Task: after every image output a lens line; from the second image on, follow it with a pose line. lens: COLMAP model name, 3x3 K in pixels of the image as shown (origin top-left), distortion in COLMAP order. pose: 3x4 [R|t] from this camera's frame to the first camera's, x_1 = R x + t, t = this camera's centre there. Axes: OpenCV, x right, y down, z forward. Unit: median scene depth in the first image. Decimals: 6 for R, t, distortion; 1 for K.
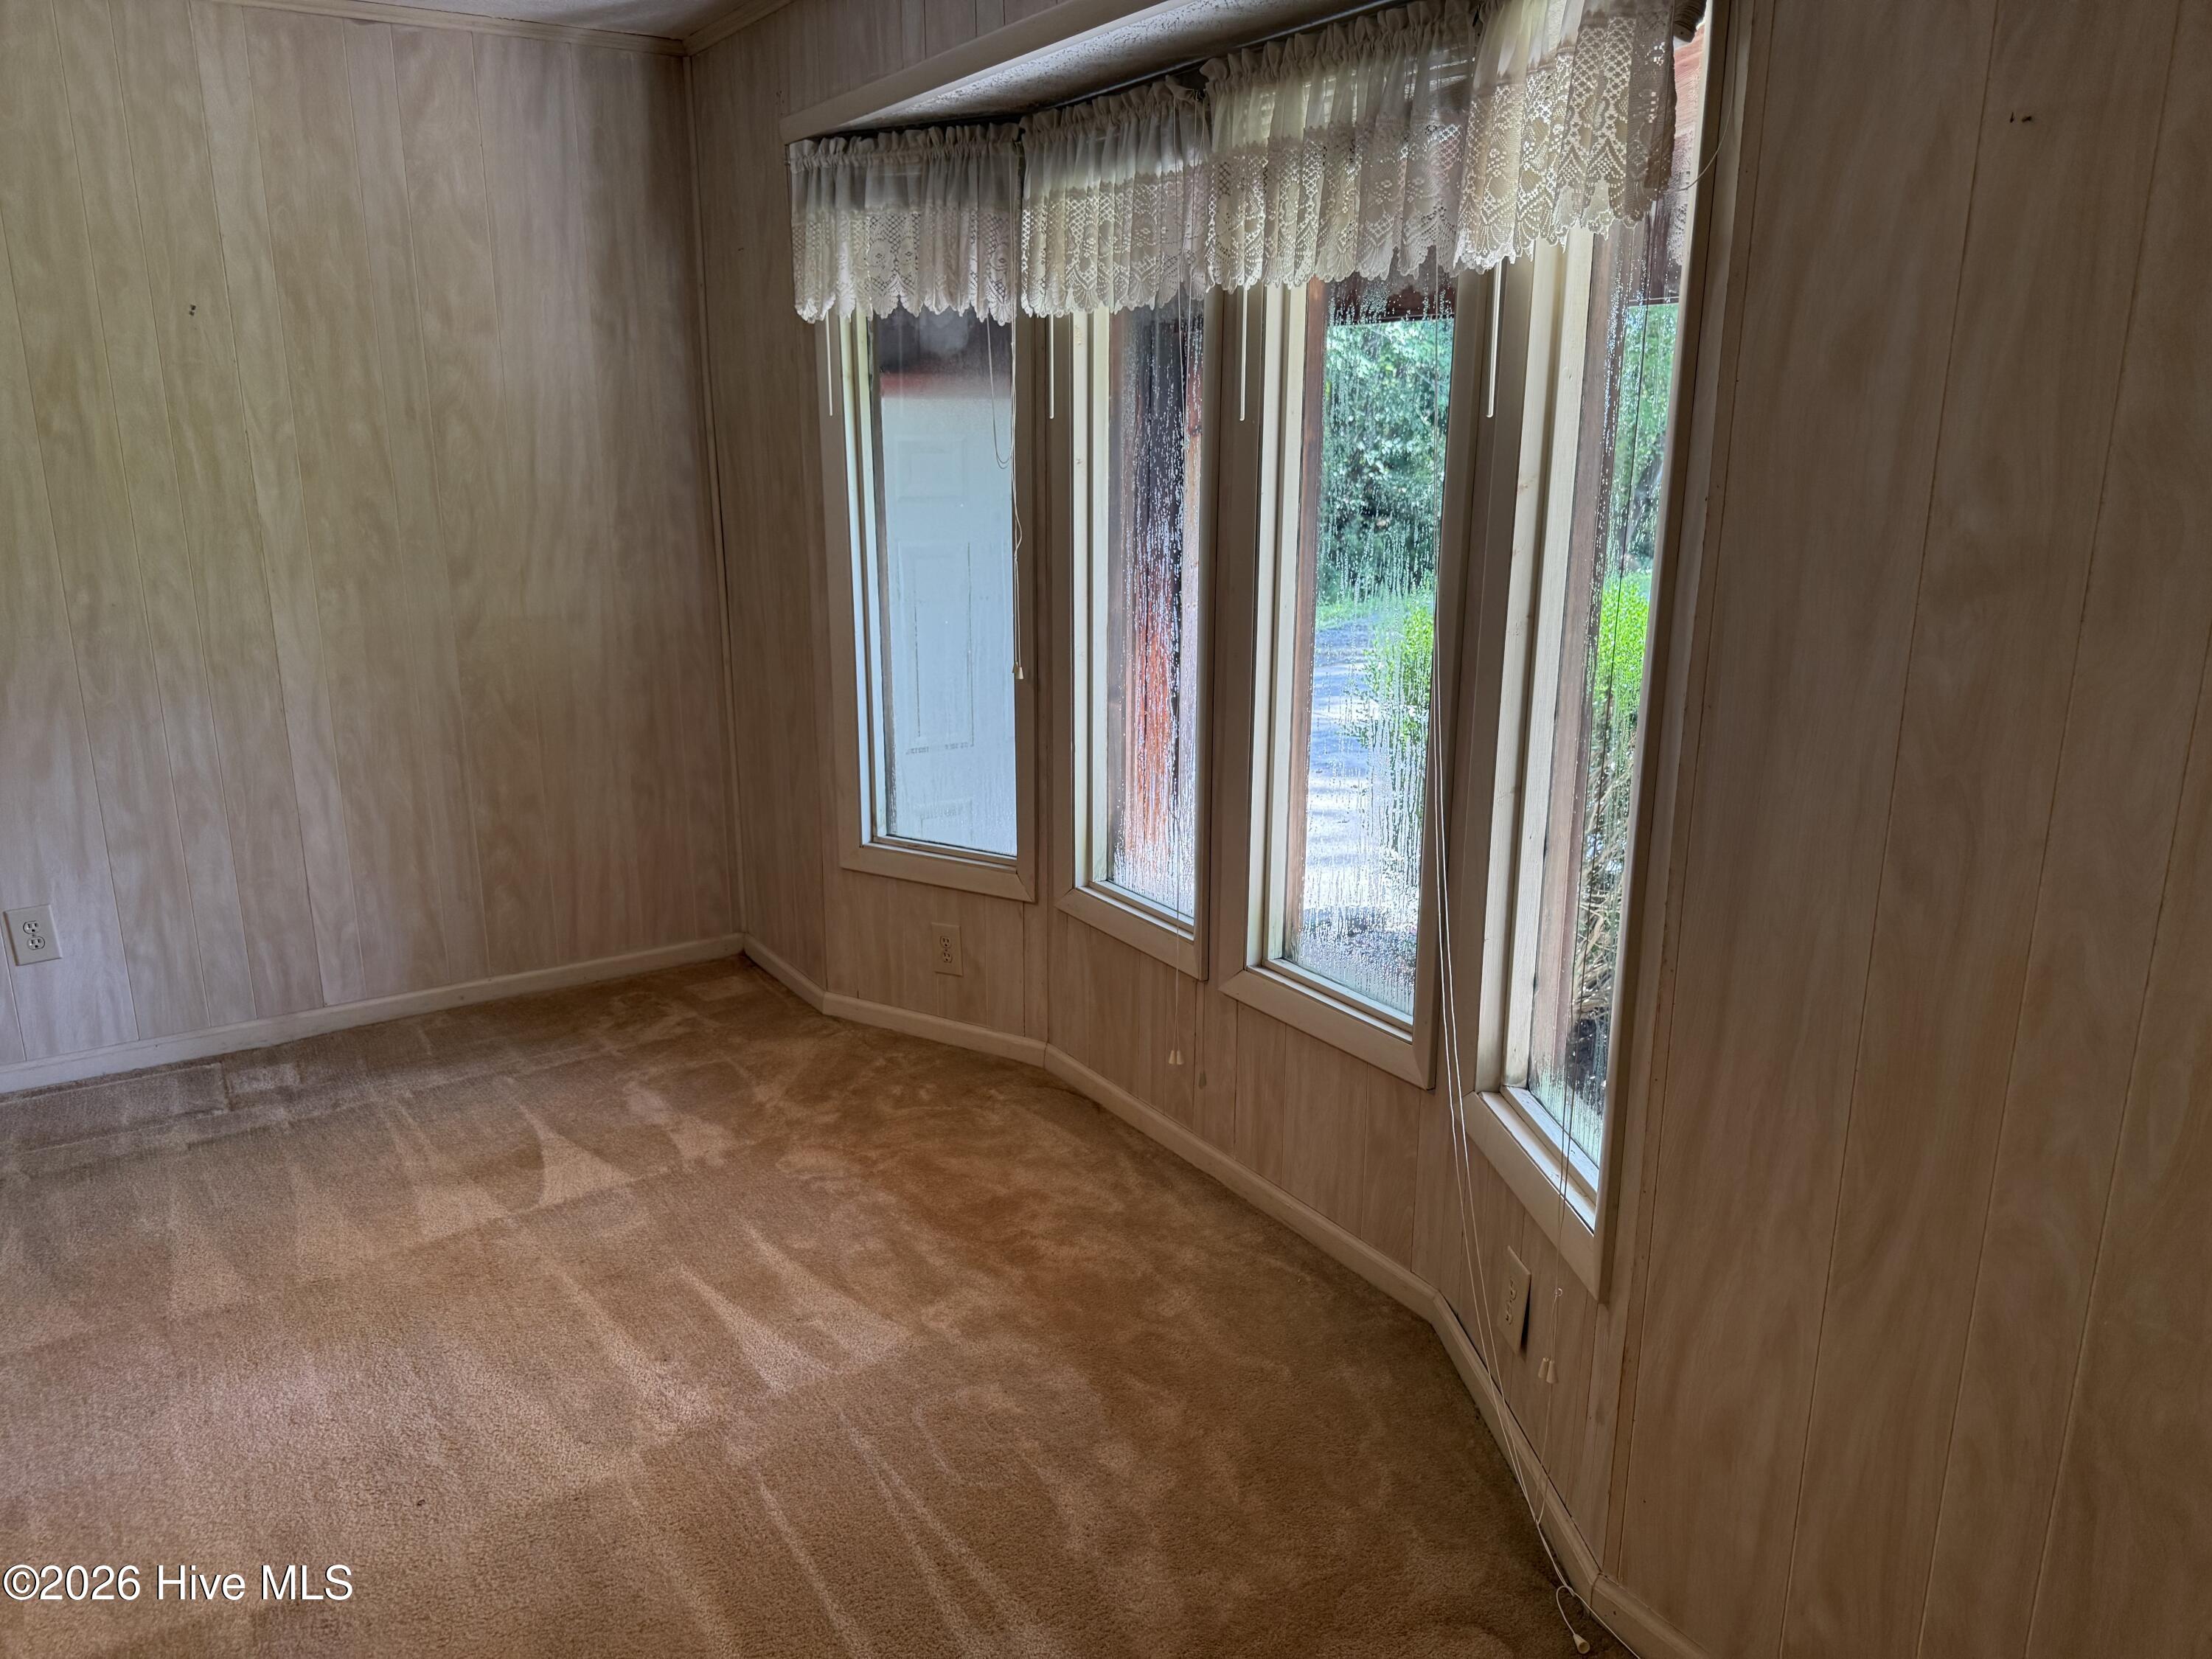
lens RADIAL K [[1565.4, 0, 1106.0], [0, 1565.4, 829.5], [0, 0, 1]] dist [0.059480, -0.056347]
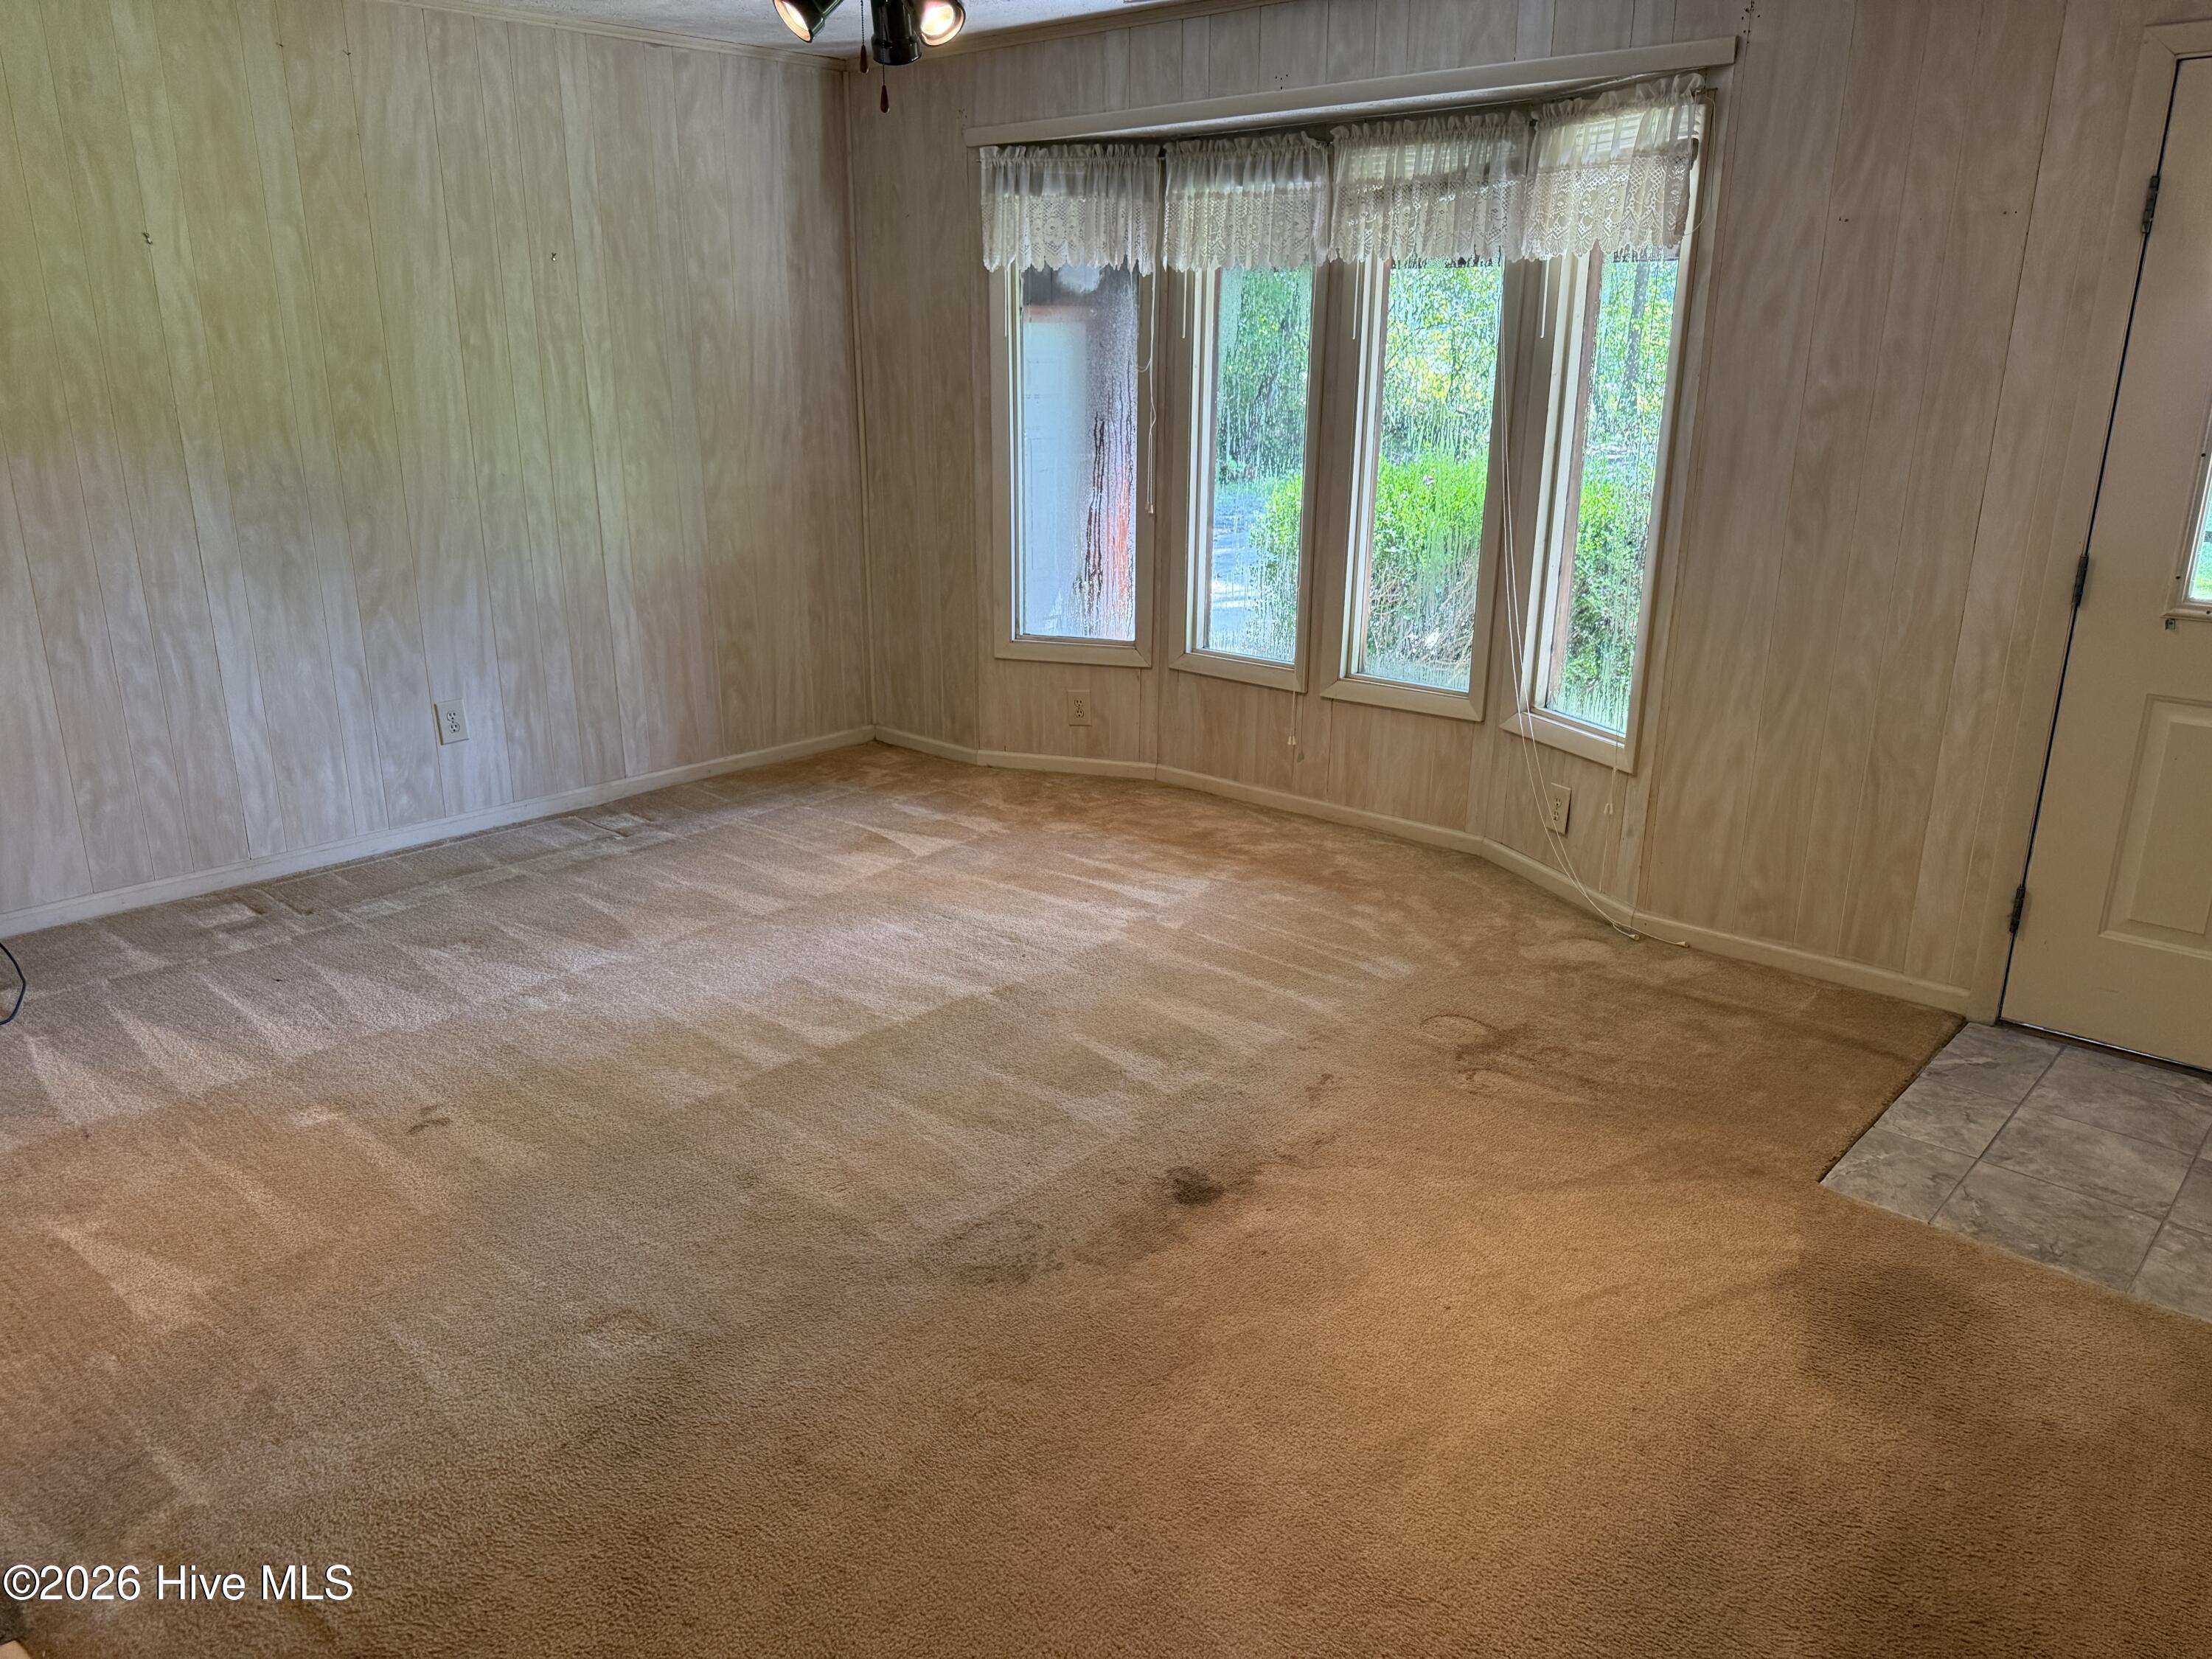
lens RADIAL K [[1566.3, 0, 1103.5], [0, 1566.3, 807.2], [0, 0, 1]] dist [0.127895, -0.180869]
pose [[0.967426, -0.070036, 0.243272, -0.477845], [0.061758, 0.997228, 0.041501, 0.118464], [-0.245504, -0.025125, 0.969070, -0.461711]]
